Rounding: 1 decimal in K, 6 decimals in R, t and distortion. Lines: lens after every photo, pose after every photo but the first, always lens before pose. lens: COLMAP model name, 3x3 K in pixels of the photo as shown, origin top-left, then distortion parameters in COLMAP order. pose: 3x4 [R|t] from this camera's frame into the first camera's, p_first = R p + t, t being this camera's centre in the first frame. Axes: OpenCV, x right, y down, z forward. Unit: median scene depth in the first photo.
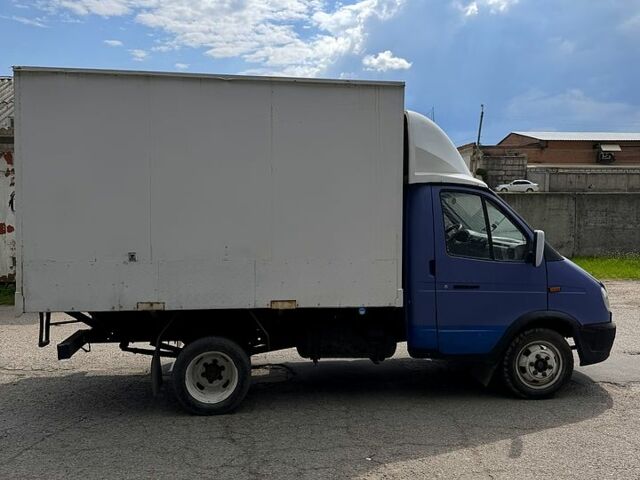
lens RADIAL K [[601.8, 0, 301.9], [0, 601.8, 240.5], [0, 0, 1]] dist [0.134852, -0.350447]
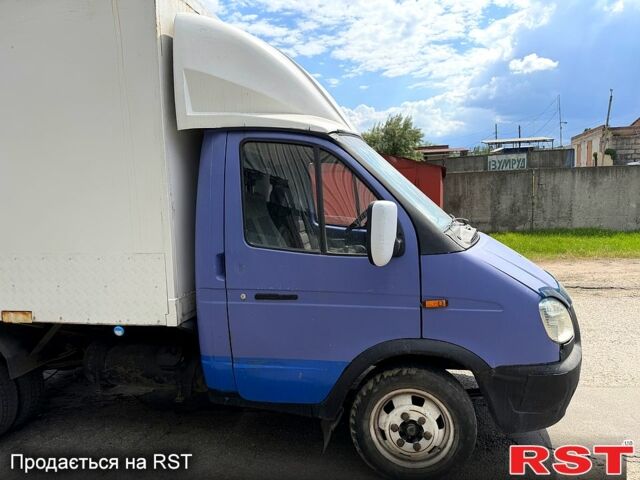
lens RADIAL K [[460.7, 0, 320.1], [0, 460.7, 248.1], [0, 0, 1]] dist [-0.000704, -0.007436]
pose [[0.953947, -0.001828, -0.299970, 0.435703], [0.019855, 0.998173, 0.057059, 0.001915], [0.299318, -0.060387, 0.952241, 0.554626]]
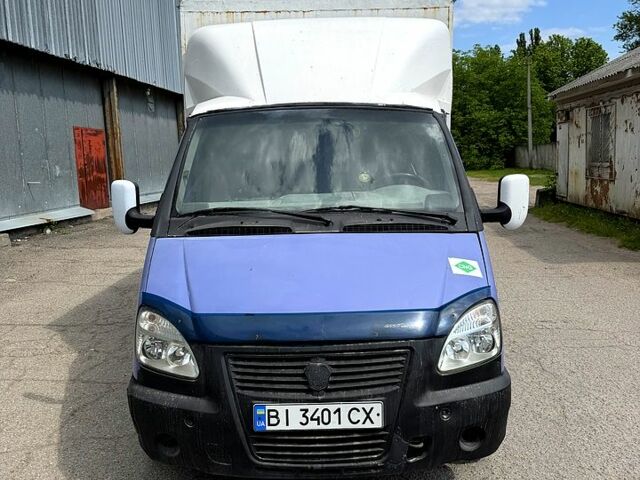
lens RADIAL K [[592.0, 0, 320.0], [0, 592.0, 240.0], [0, 0, 1]] dist [0.013543, 0.005985]
pose [[-0.128865, 0.138749, -0.981908, 0.960095], [-0.014799, 0.989784, 0.141804, -0.047333], [0.991552, 0.032804, -0.125496, 1.241984]]
